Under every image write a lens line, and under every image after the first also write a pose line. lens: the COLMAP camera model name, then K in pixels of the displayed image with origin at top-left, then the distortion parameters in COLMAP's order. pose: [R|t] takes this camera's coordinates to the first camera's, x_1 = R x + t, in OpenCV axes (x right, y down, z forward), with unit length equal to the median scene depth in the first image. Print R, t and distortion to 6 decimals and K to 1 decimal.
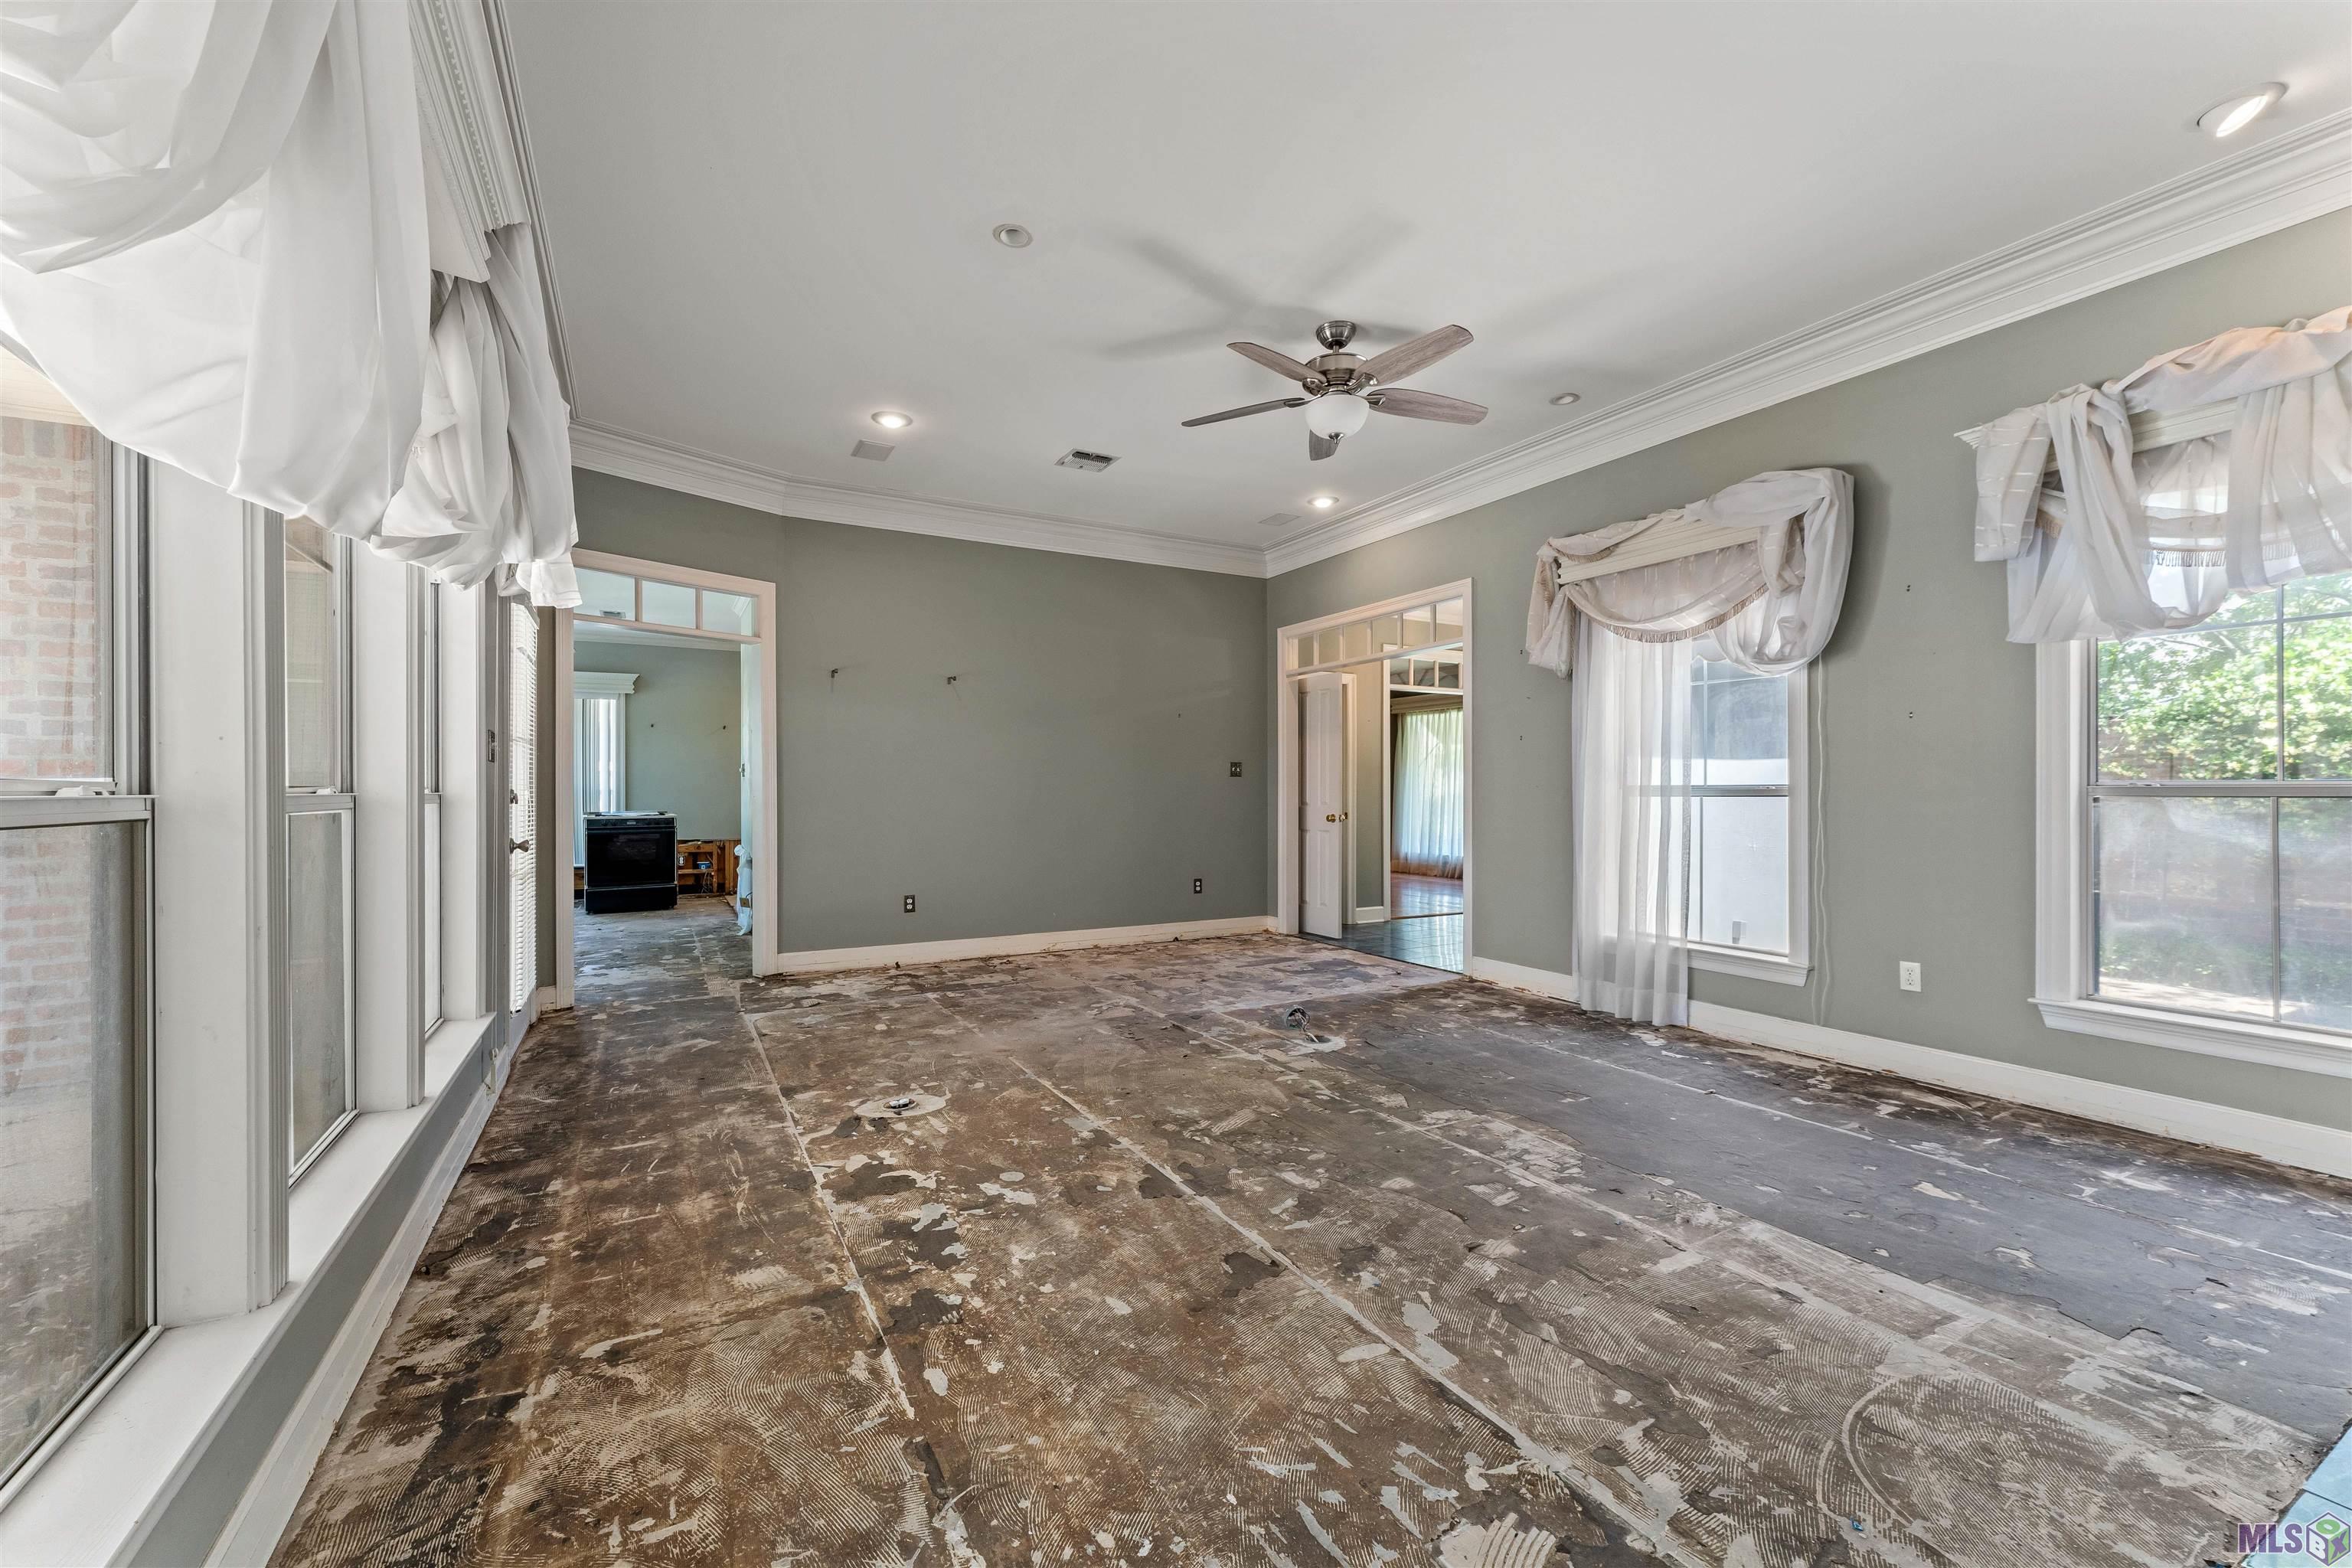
lens RADIAL K [[949.7, 0, 1174.6], [0, 949.7, 793.6], [0, 0, 1]] dist [0.000069, 0.000054]
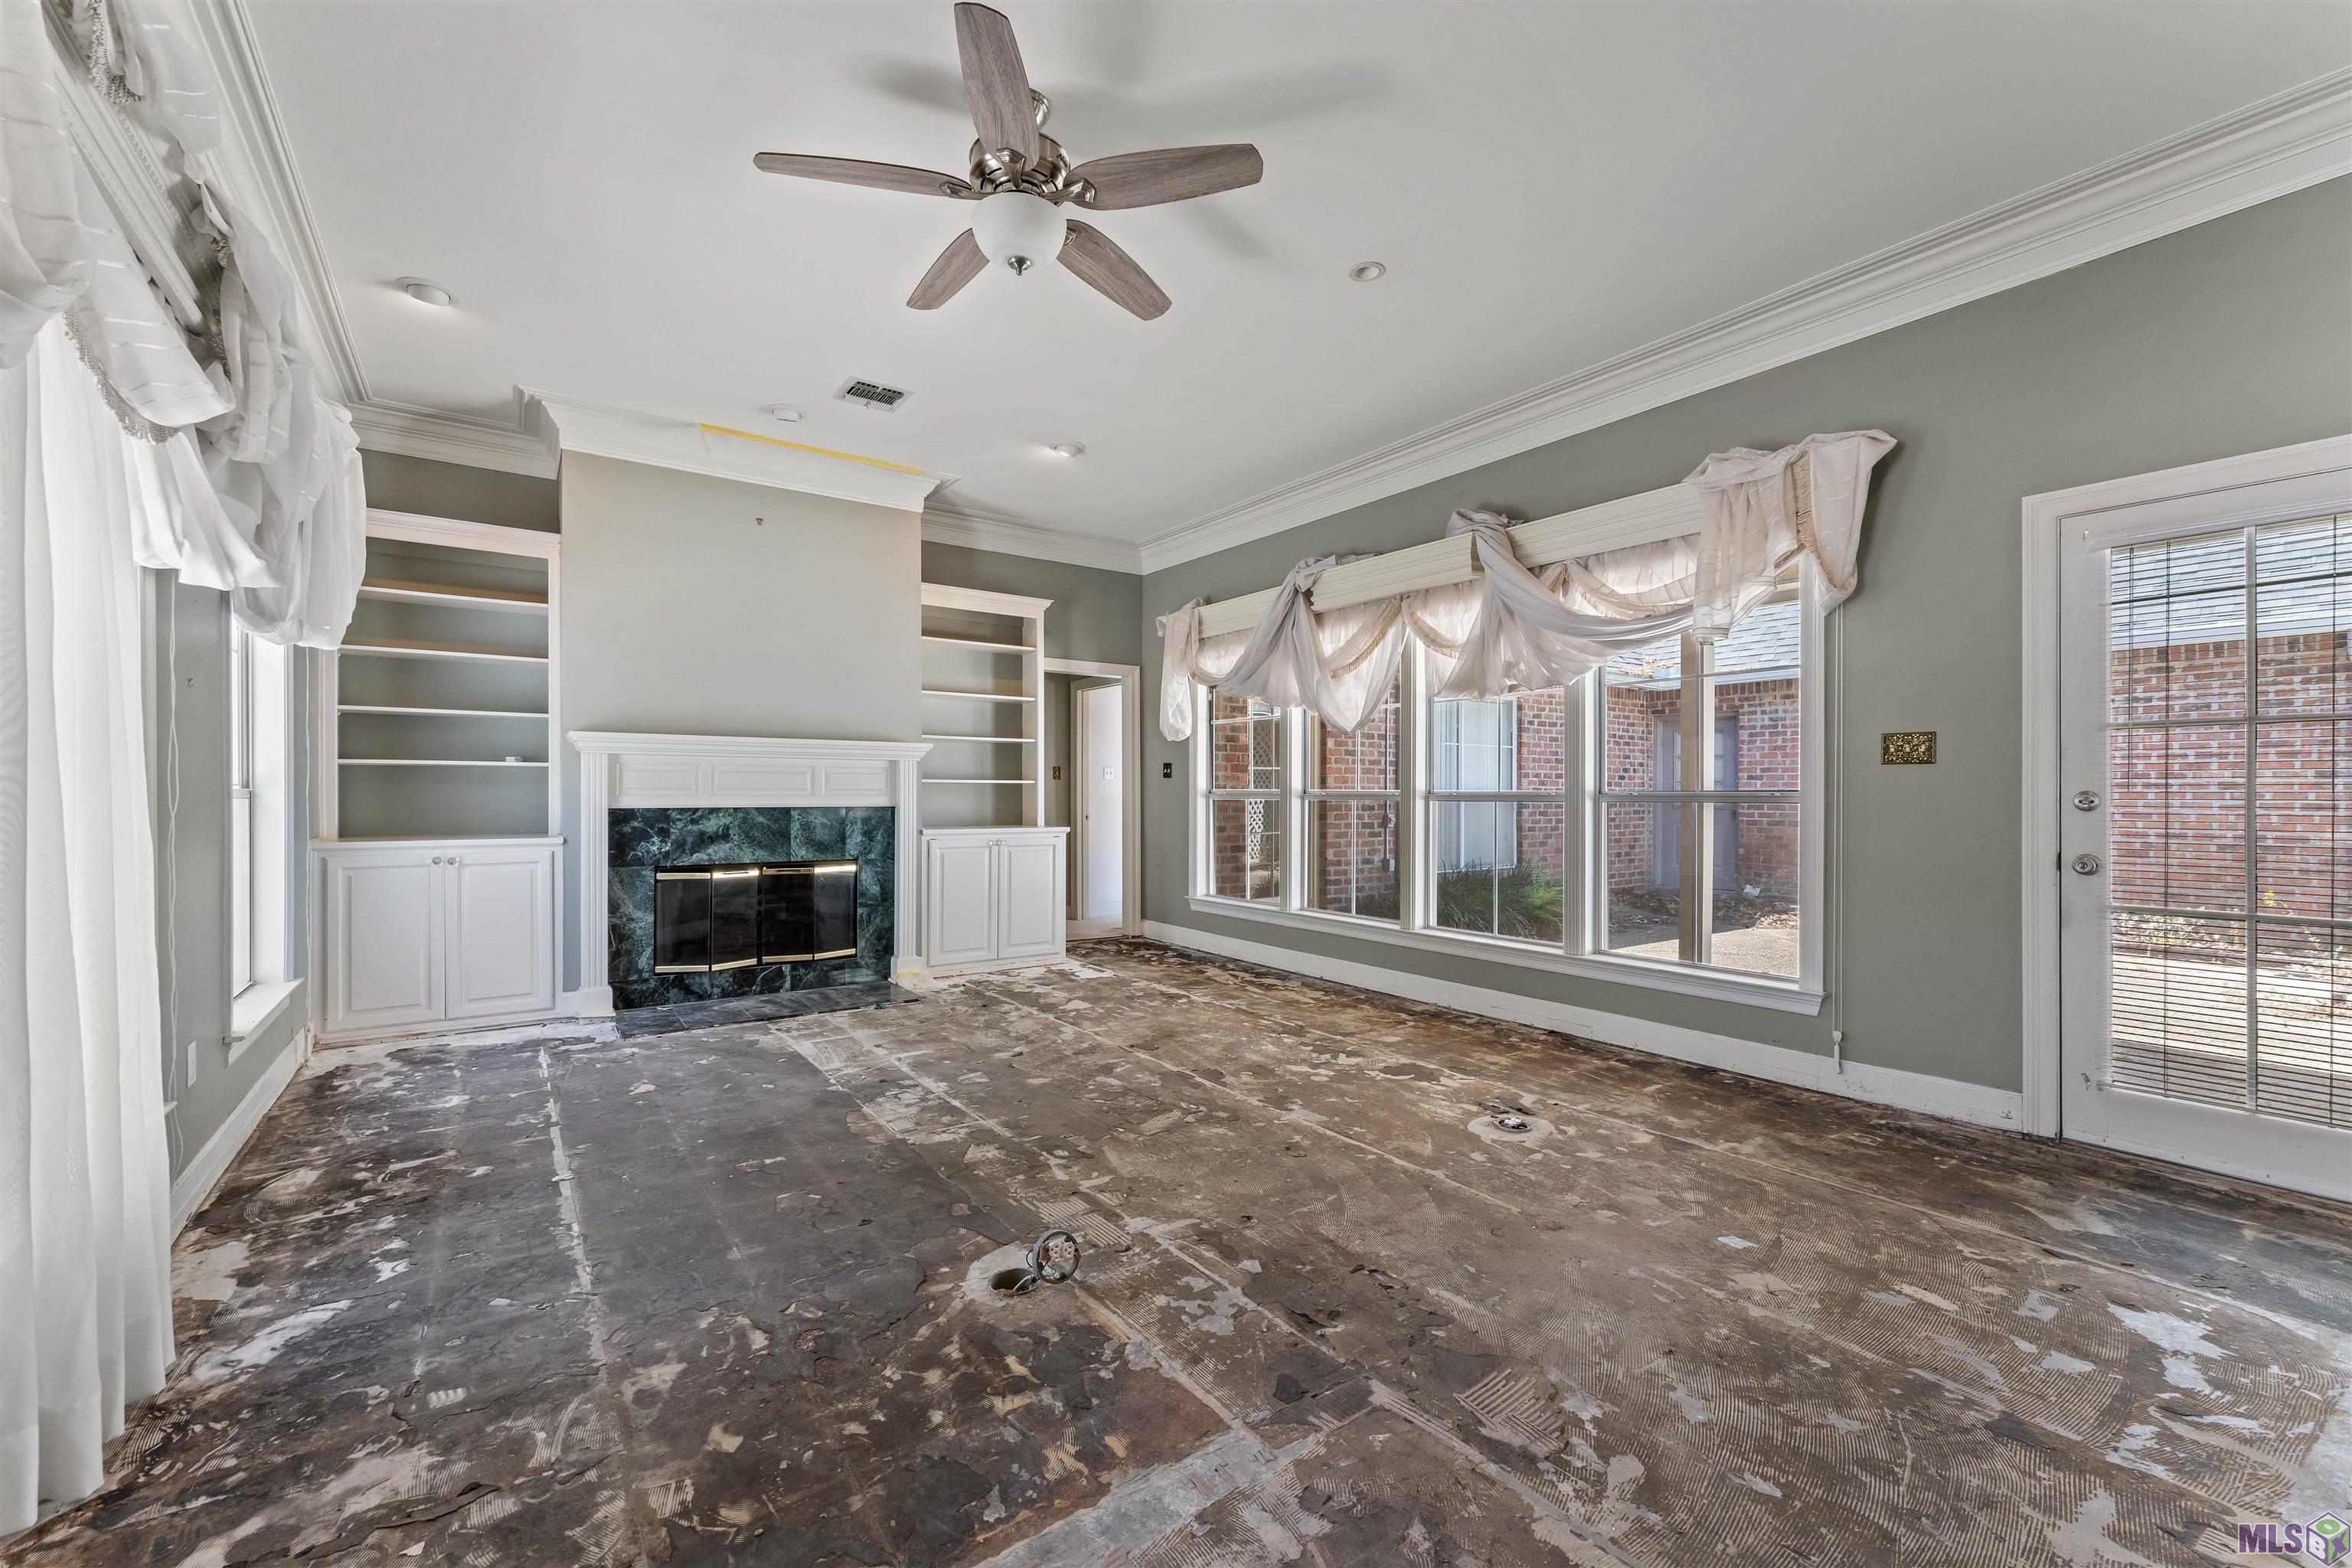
lens RADIAL K [[949.7, 0, 1174.6], [0, 949.7, 793.6], [0, 0, 1]] dist [0.000069, 0.000054]
pose [[-0.993661, -0.000528, -0.112420, 0.172844], [-0.000863, 0.999995, 0.002935, -0.008228], [0.112418, 0.003013, -0.993656, 2.131661]]
